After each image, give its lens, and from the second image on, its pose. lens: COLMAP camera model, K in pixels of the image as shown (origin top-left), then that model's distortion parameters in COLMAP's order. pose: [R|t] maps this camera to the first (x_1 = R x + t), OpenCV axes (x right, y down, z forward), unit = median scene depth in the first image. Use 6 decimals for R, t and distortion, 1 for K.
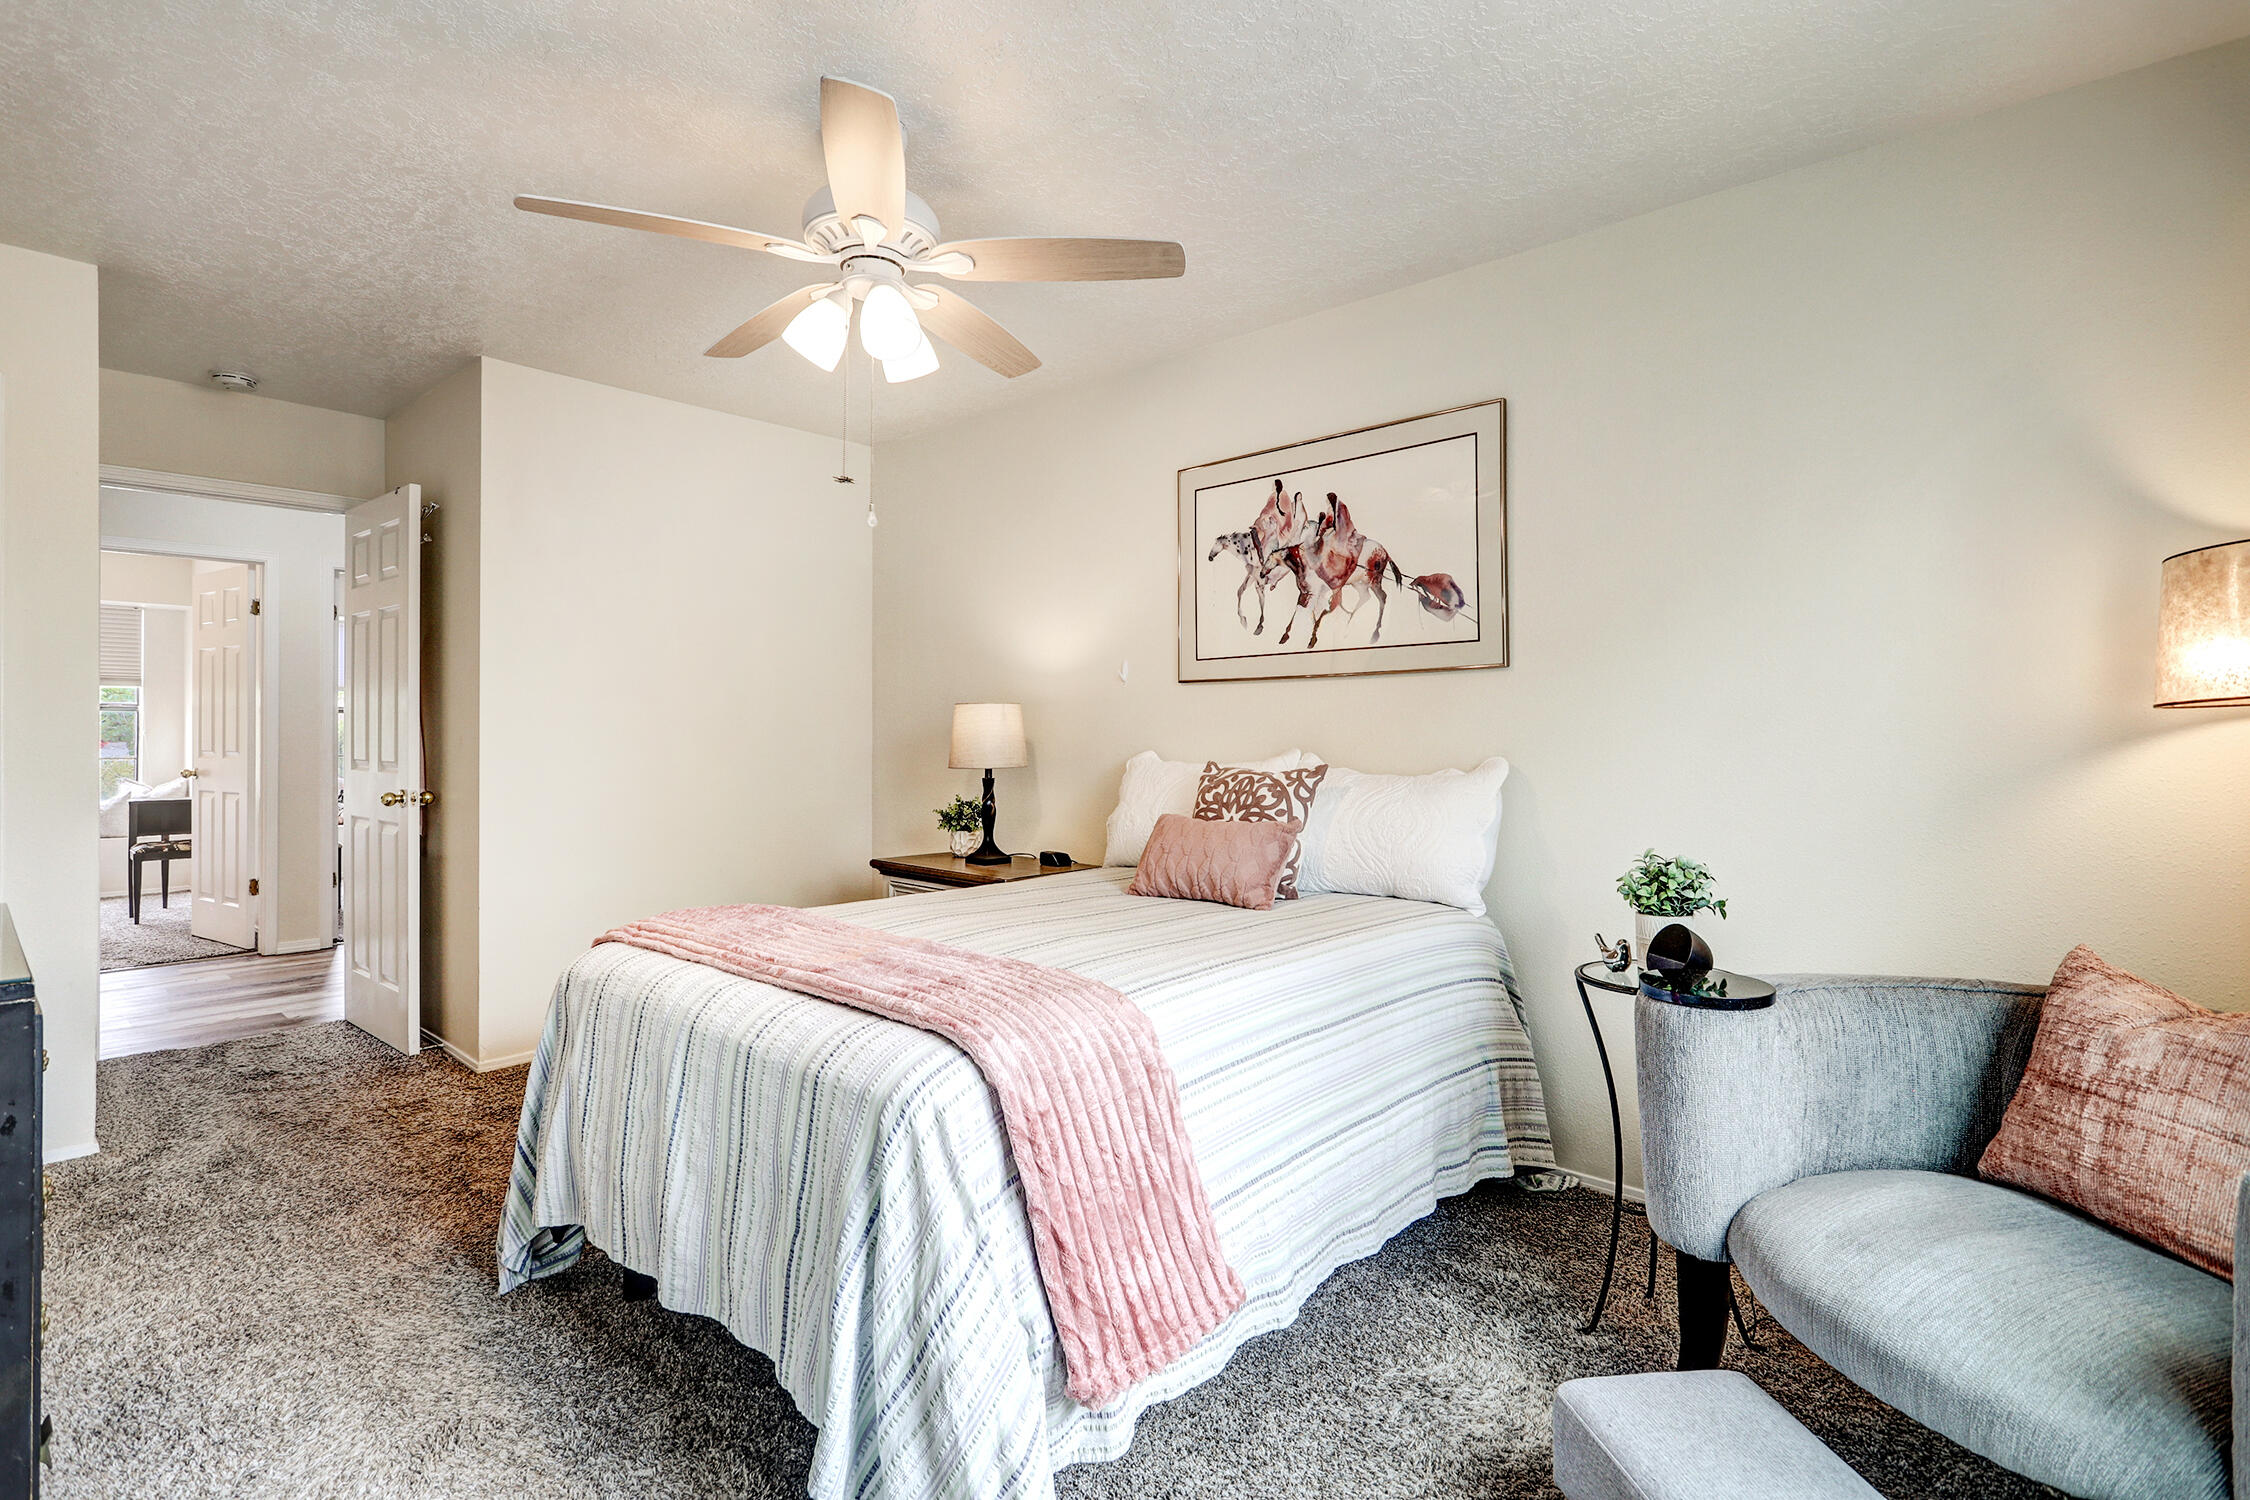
lens RADIAL K [[1058.2, 0, 1125.2], [0, 1058.2, 743.2], [0, 0, 1]] dist [-0.005582, 0.000170]
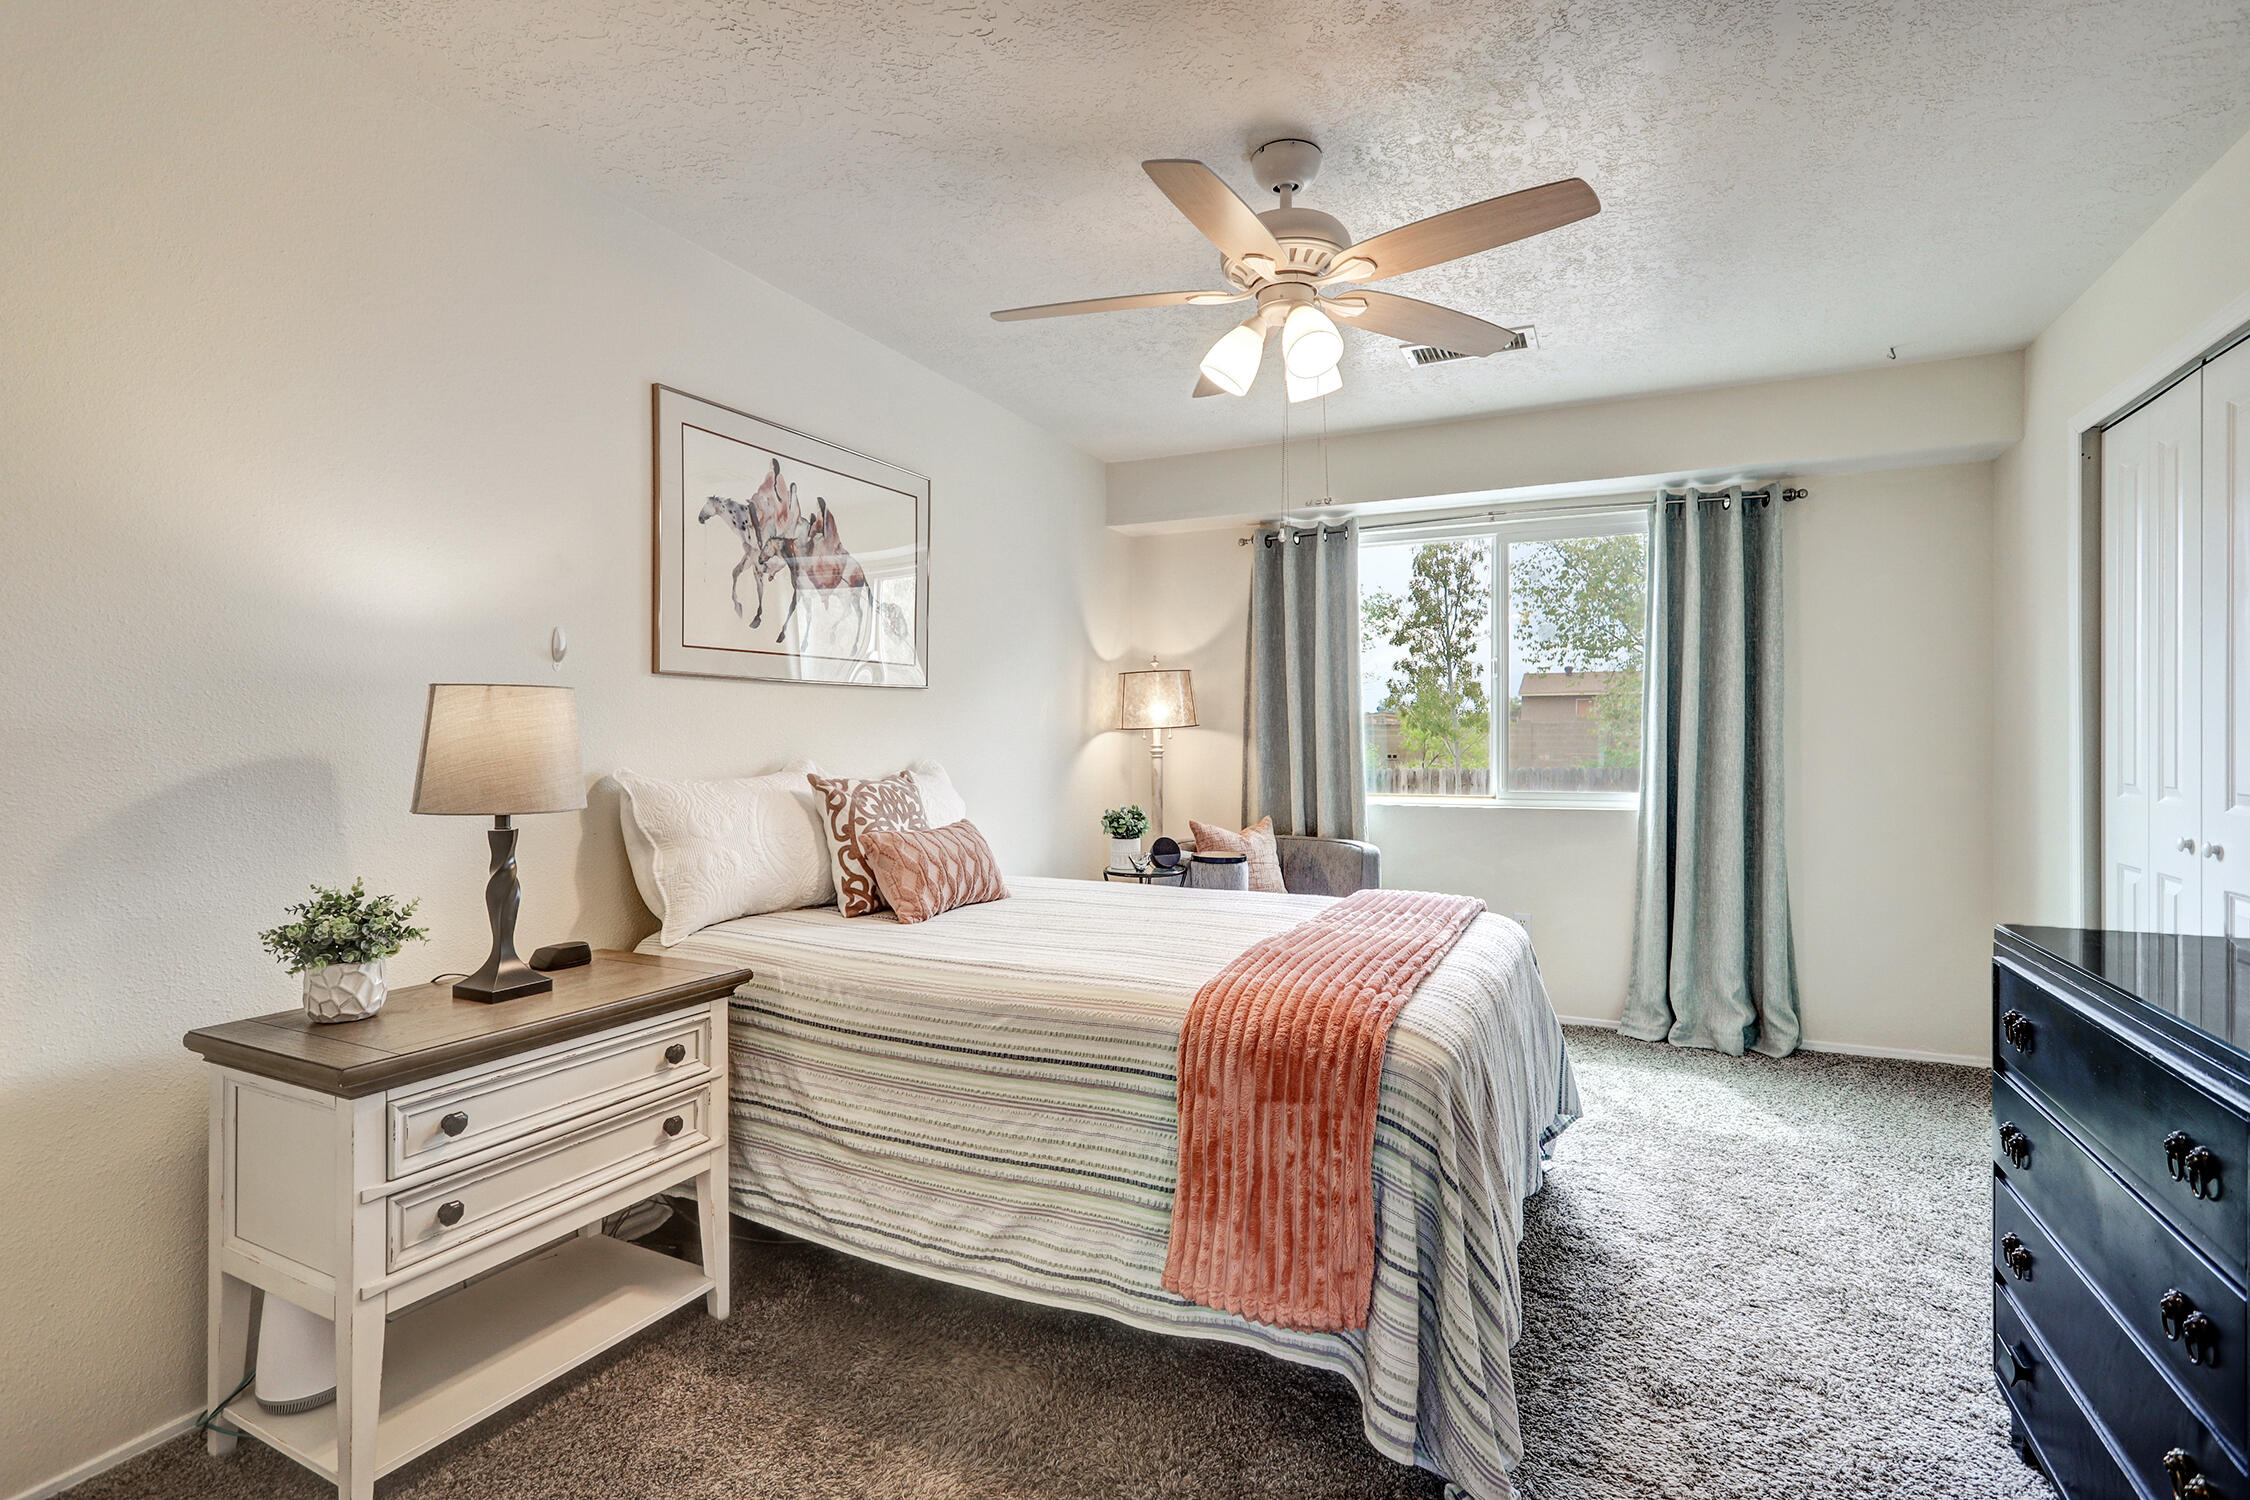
lens RADIAL K [[1058.2, 0, 1136.4], [0, 1058.2, 737.9], [0, 0, 1]] dist [-0.005582, 0.000170]
pose [[-0.273693, -0.001373, 0.961816, -0.799277], [0.009332, 0.999948, 0.004083, -0.013729], [-0.961772, 0.010093, -0.273666, 0.949498]]
